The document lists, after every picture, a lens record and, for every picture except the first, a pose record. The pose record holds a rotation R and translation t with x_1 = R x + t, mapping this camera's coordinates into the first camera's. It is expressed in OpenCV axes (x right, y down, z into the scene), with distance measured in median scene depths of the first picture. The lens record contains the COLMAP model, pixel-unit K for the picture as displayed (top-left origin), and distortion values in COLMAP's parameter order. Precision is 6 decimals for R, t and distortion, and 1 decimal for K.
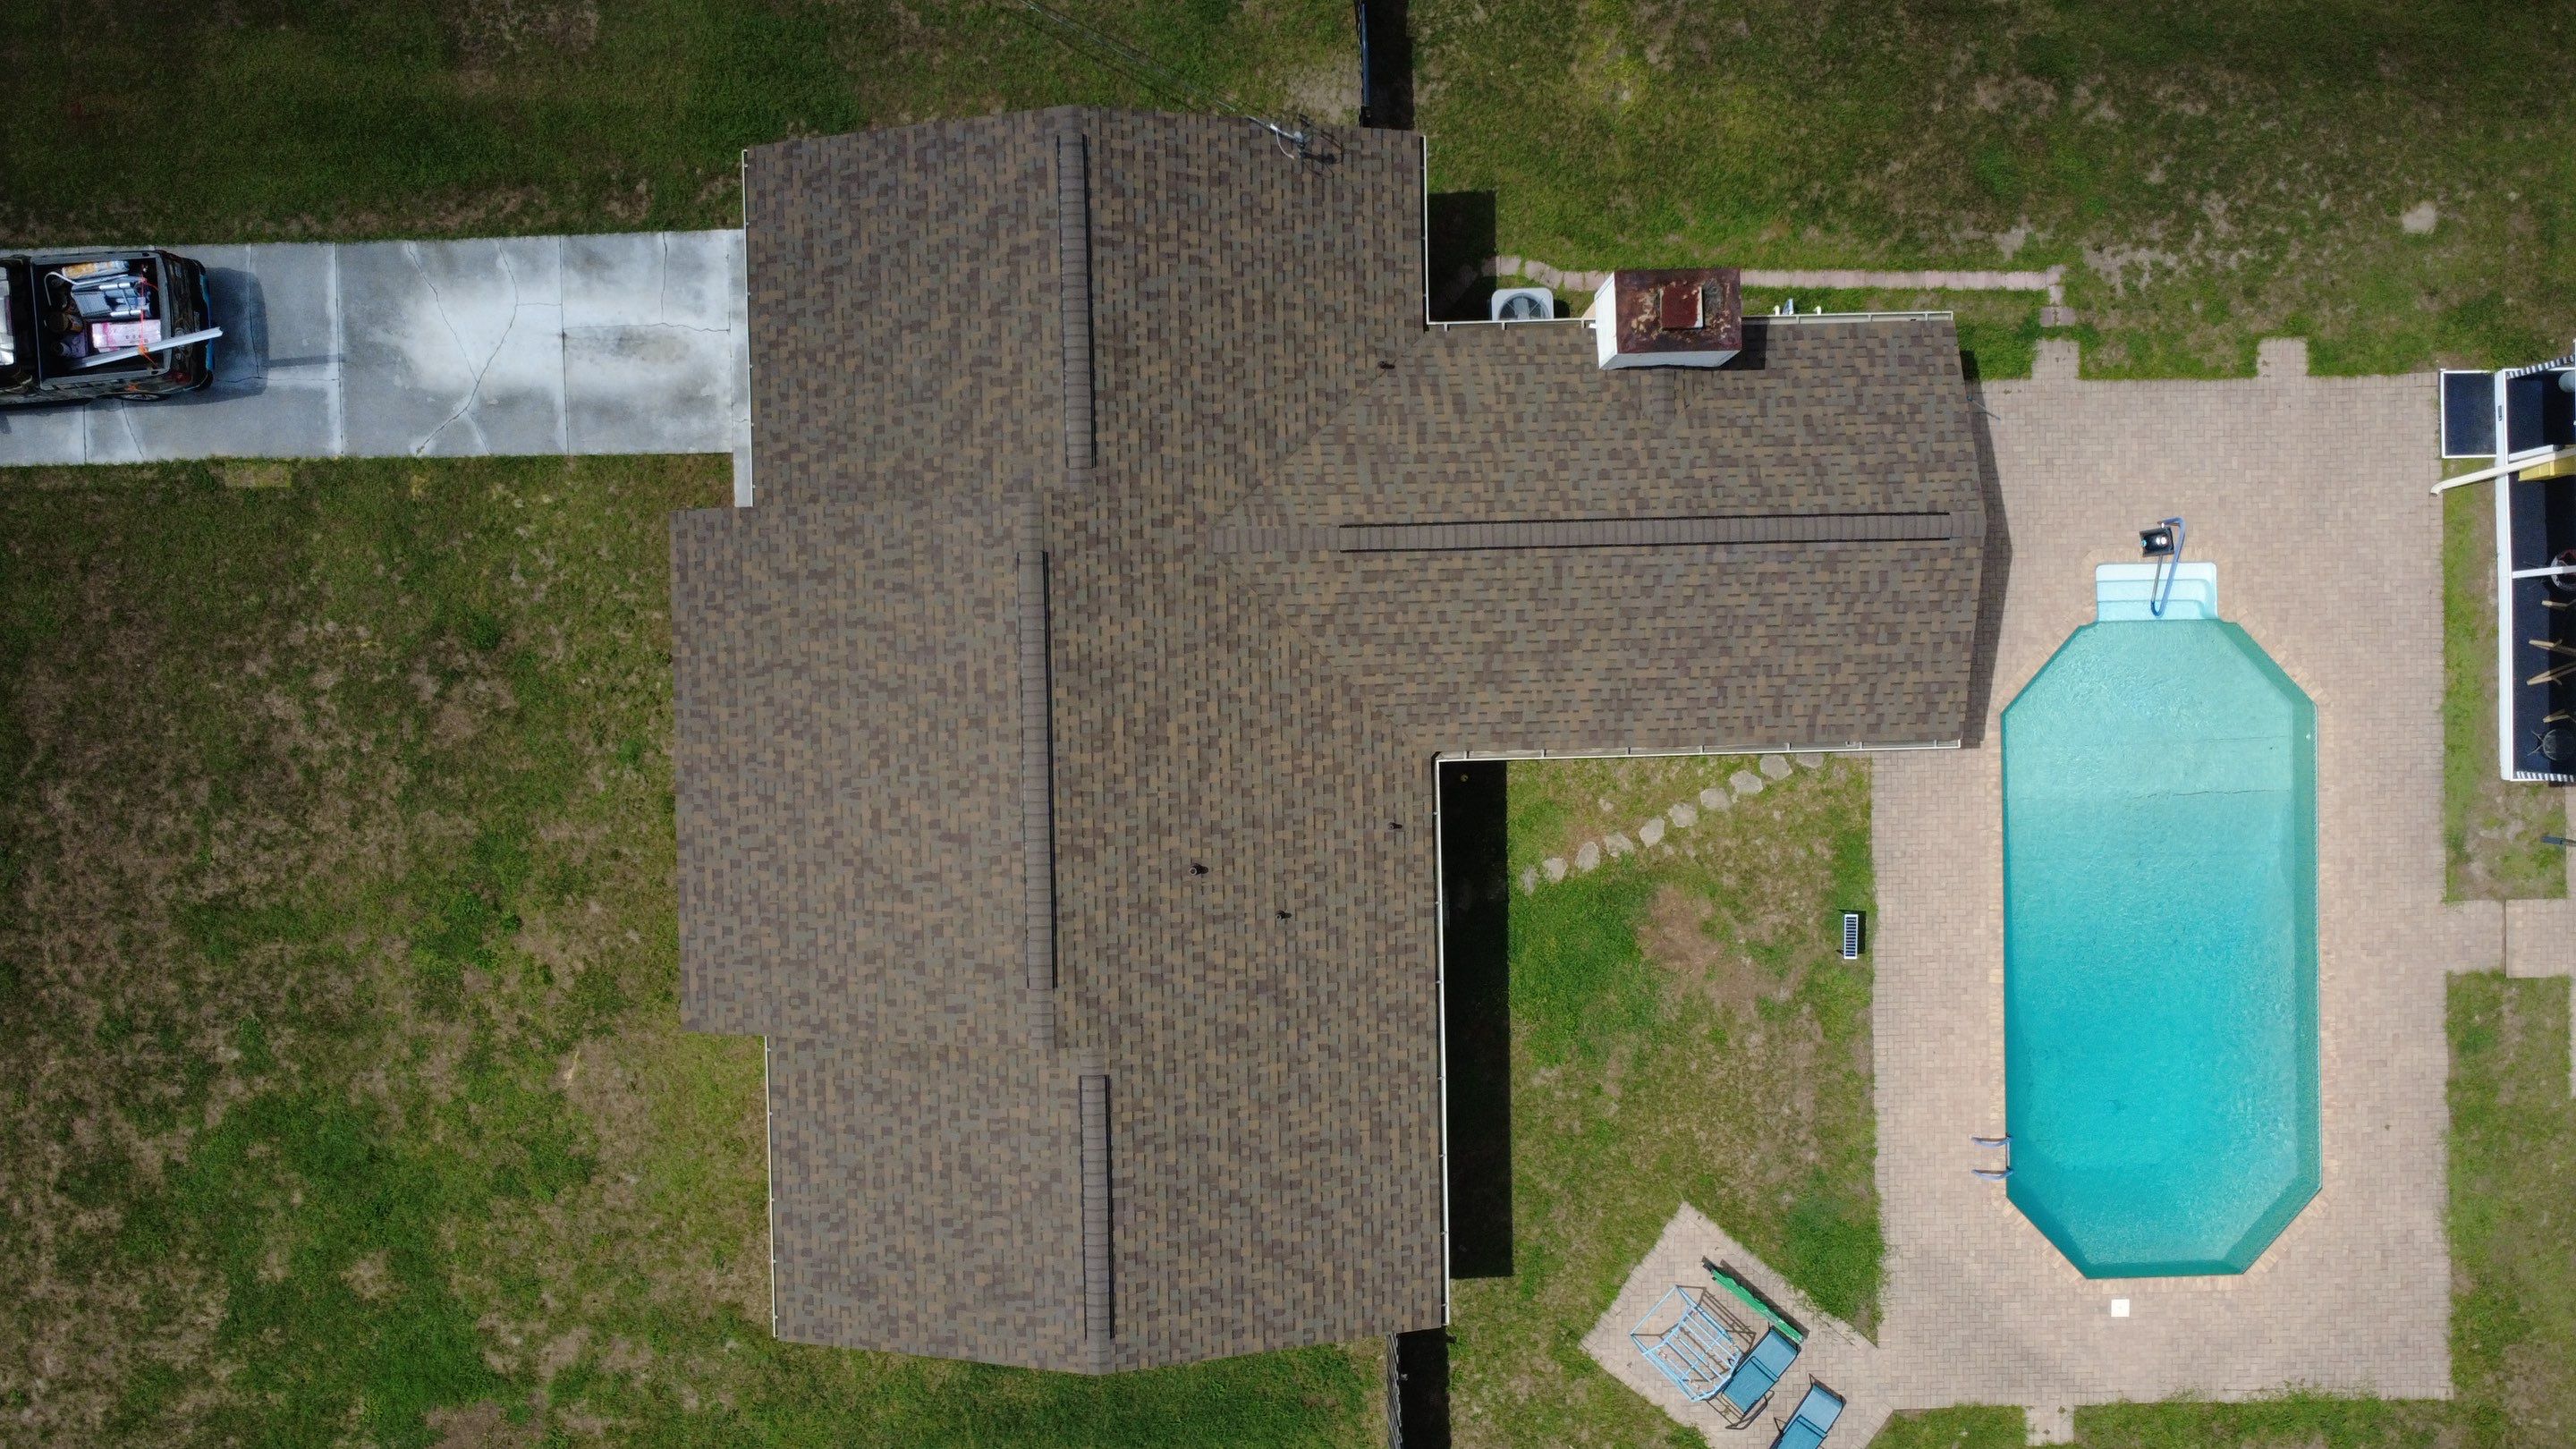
lens RADIAL K [[1879.1, 0, 1283.0], [0, 1879.1, 720.4], [0, 0, 1]] dist [0.000143, 0.002017]
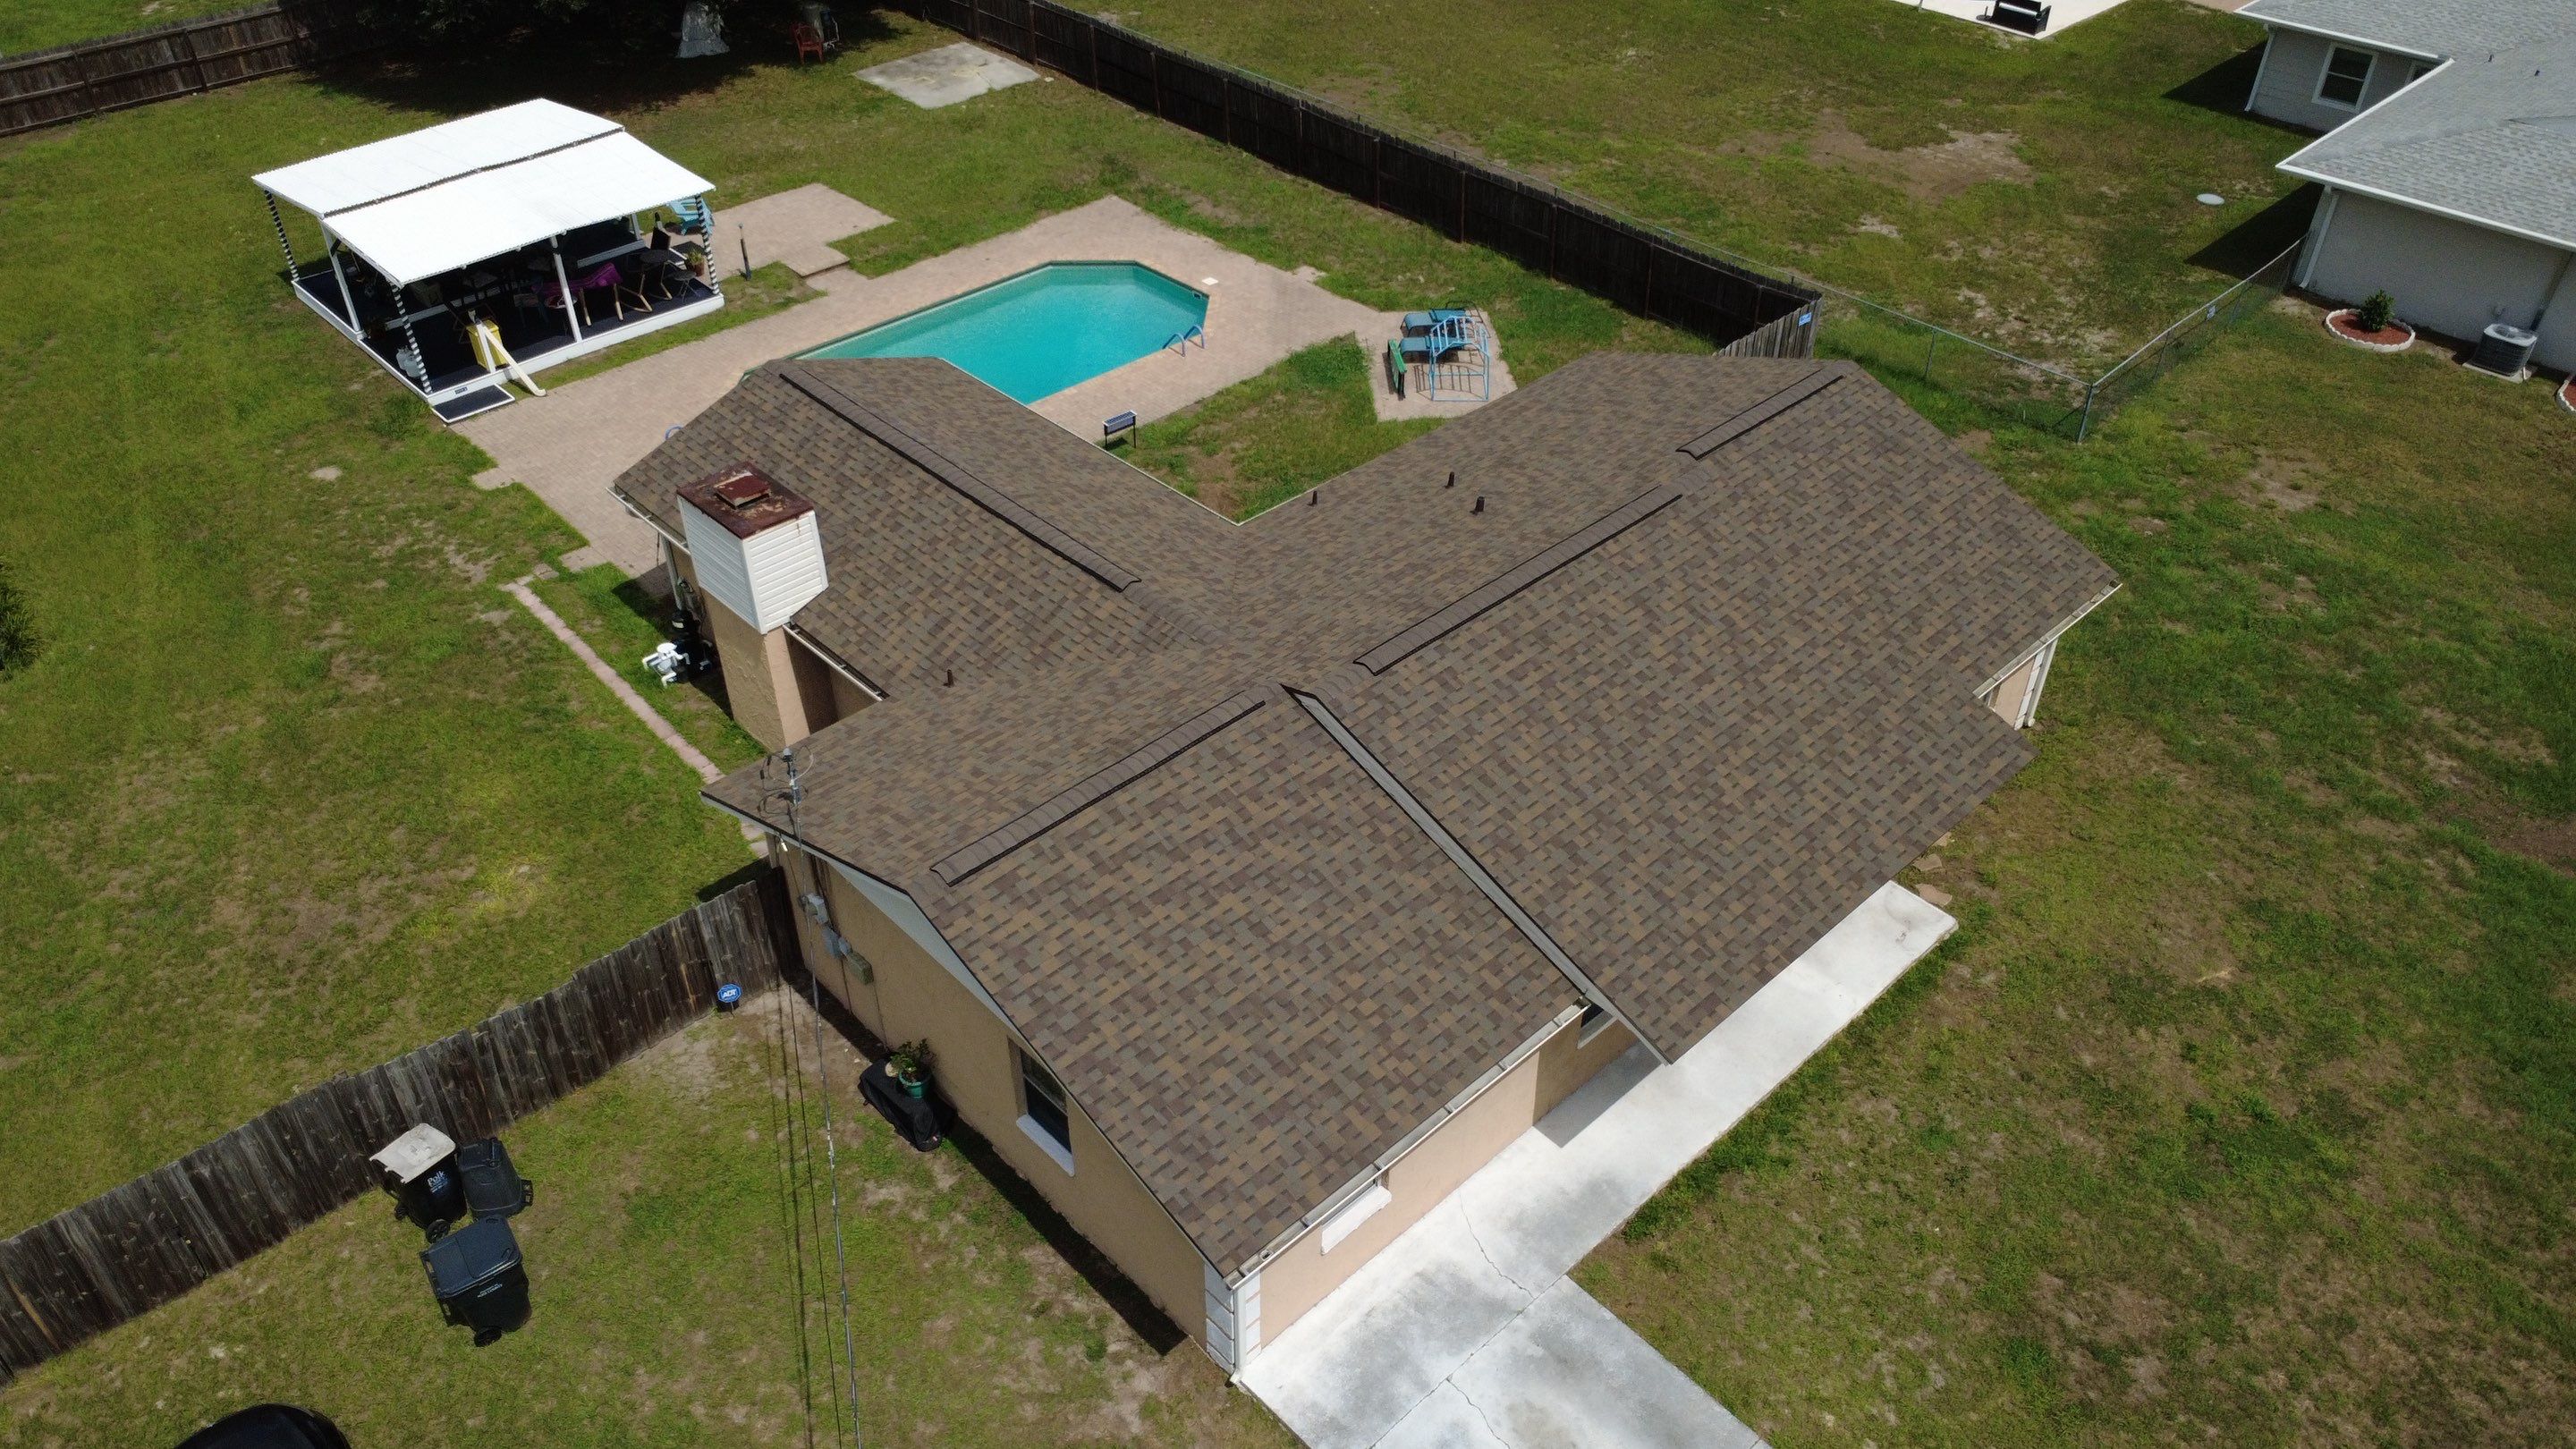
lens RADIAL K [[1879.1, 0, 1284.7], [0, 1879.1, 723.8], [0, 0, 1]] dist [0.000143, 0.002017]
pose [[-0.671436, -0.457547, 0.582944, -0.535320], [0.740973, -0.426728, 0.518519, -0.493817], [0.011512, 0.780098, 0.625551, 0.400594]]
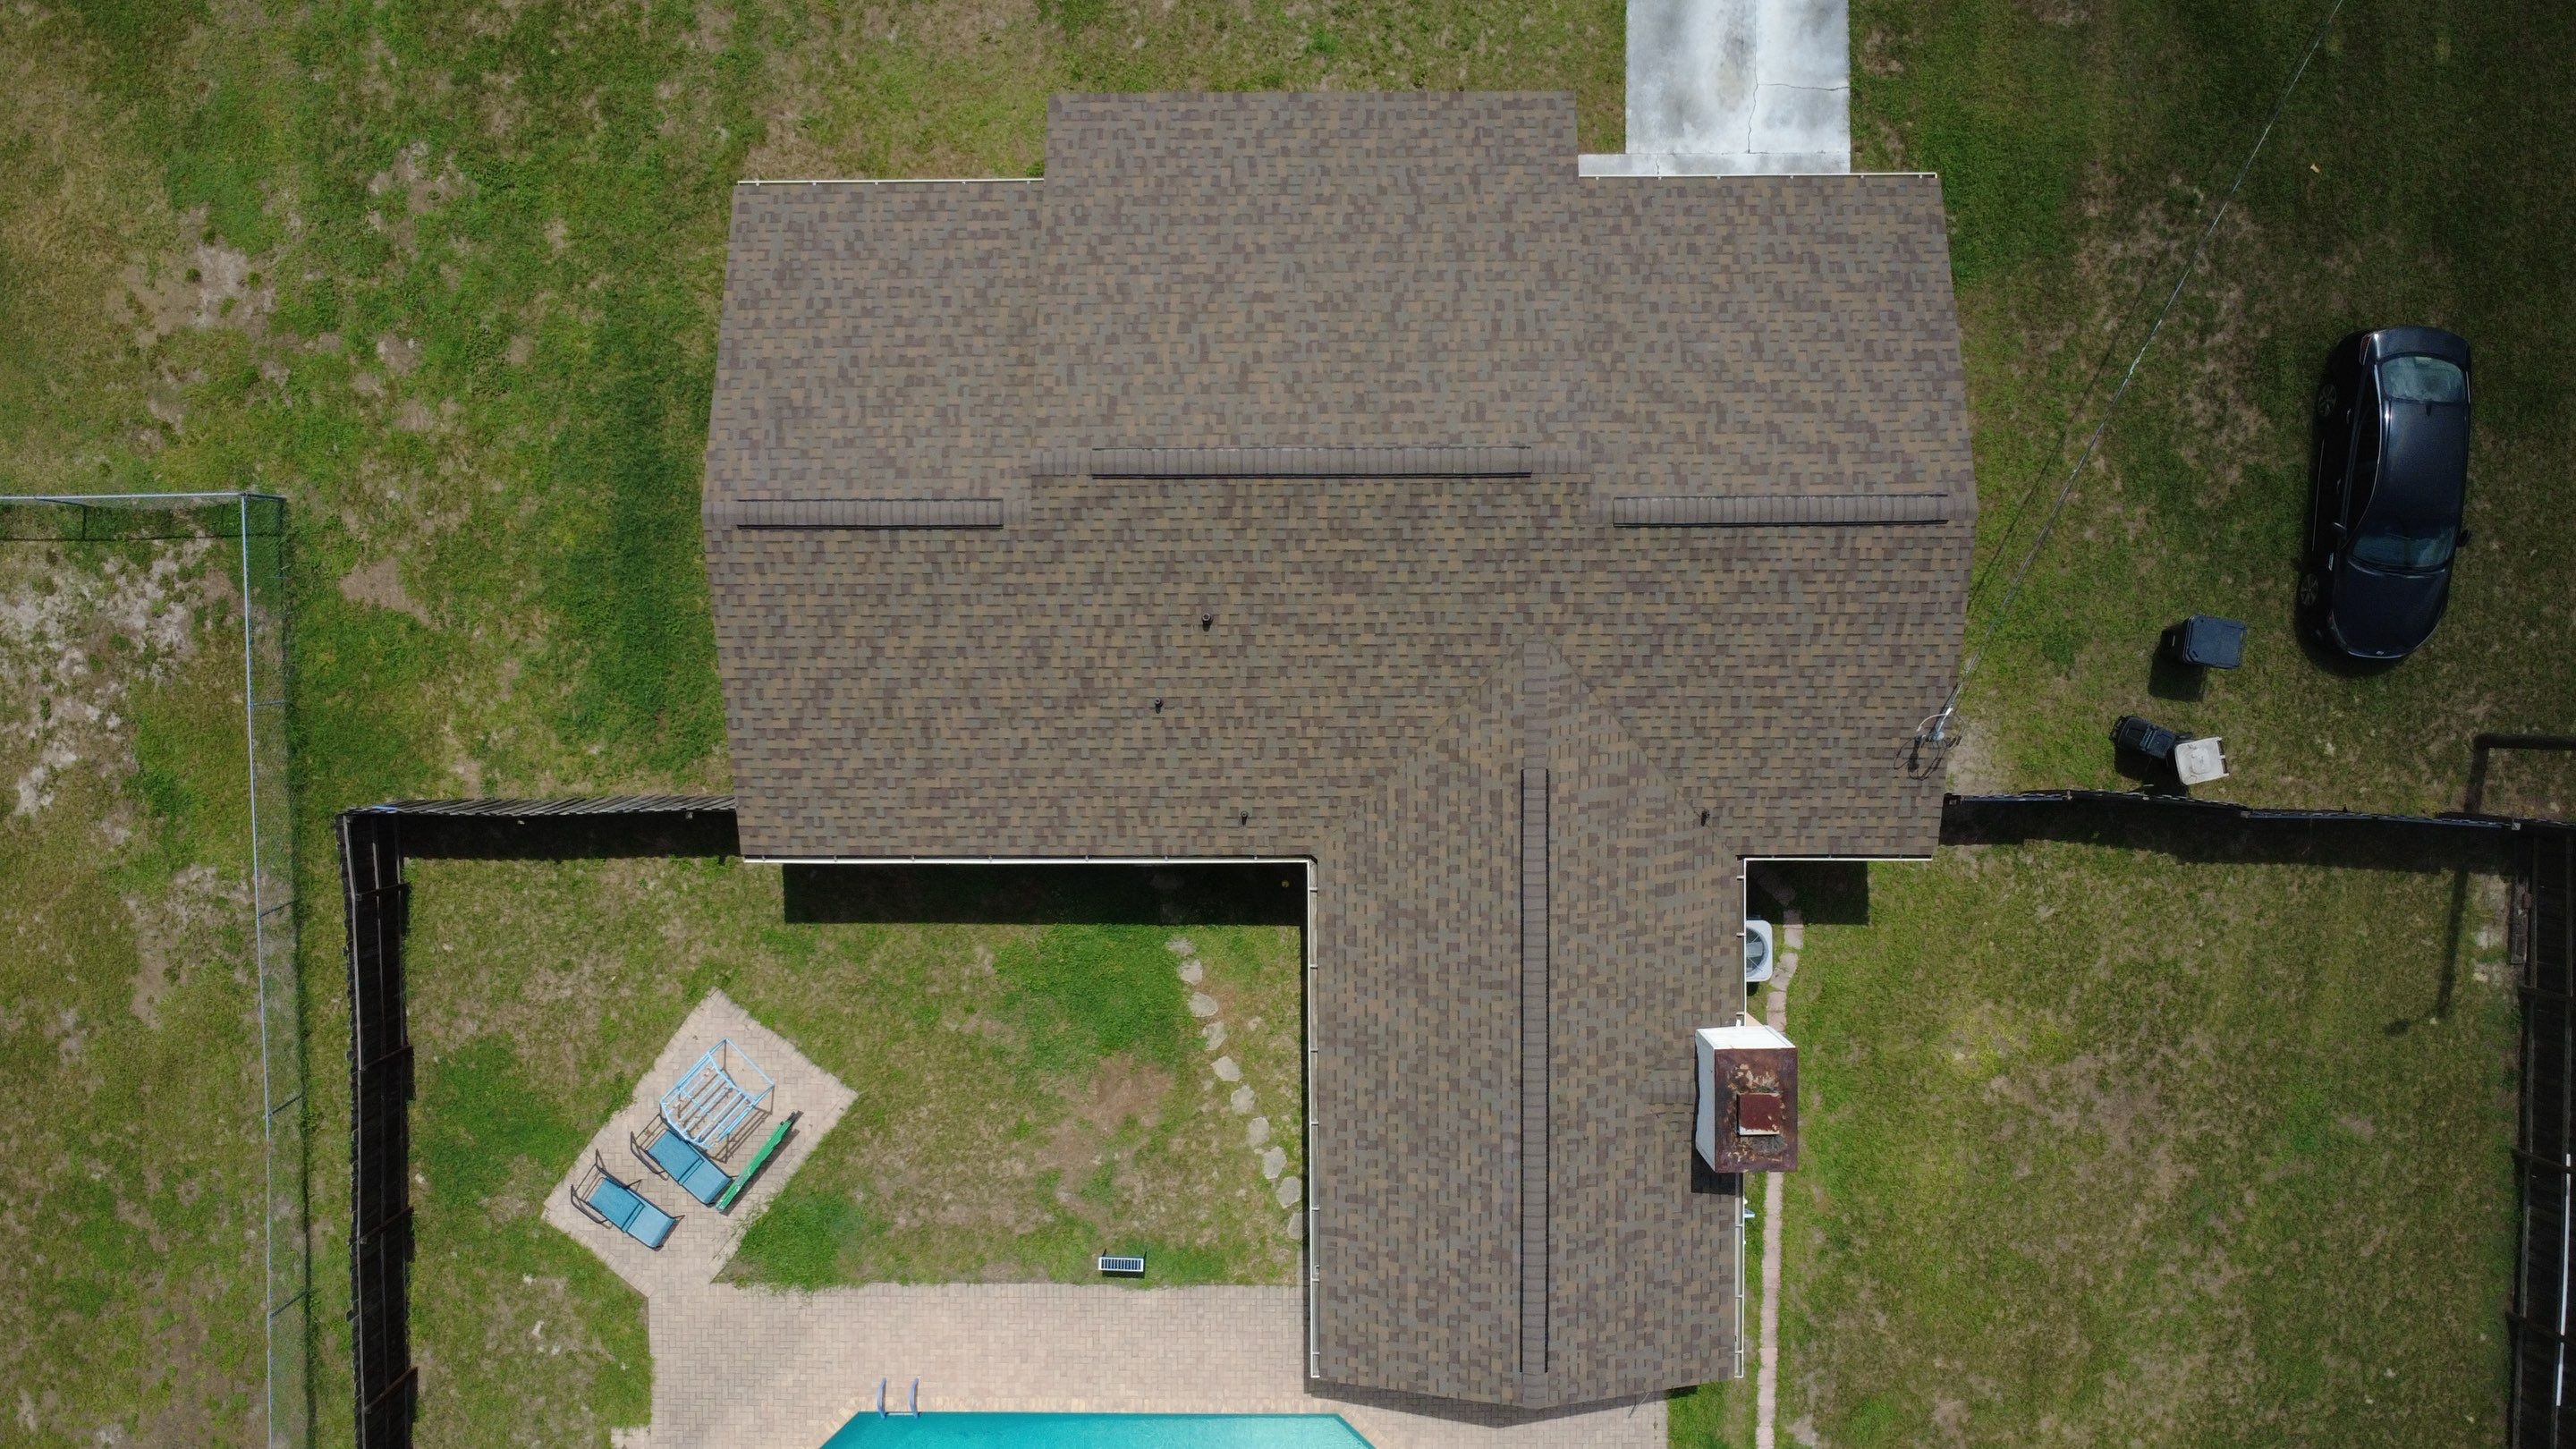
lens RADIAL K [[1879.1, 0, 1283.8], [0, 1879.1, 720.1], [0, 0, 1]] dist [0.000143, 0.002017]
pose [[-0.018063, 0.999409, 0.029257, -0.019987], [-0.999825, -0.017914, -0.005333, 0.037448], [-0.004806, -0.029348, 0.999558, 0.001391]]
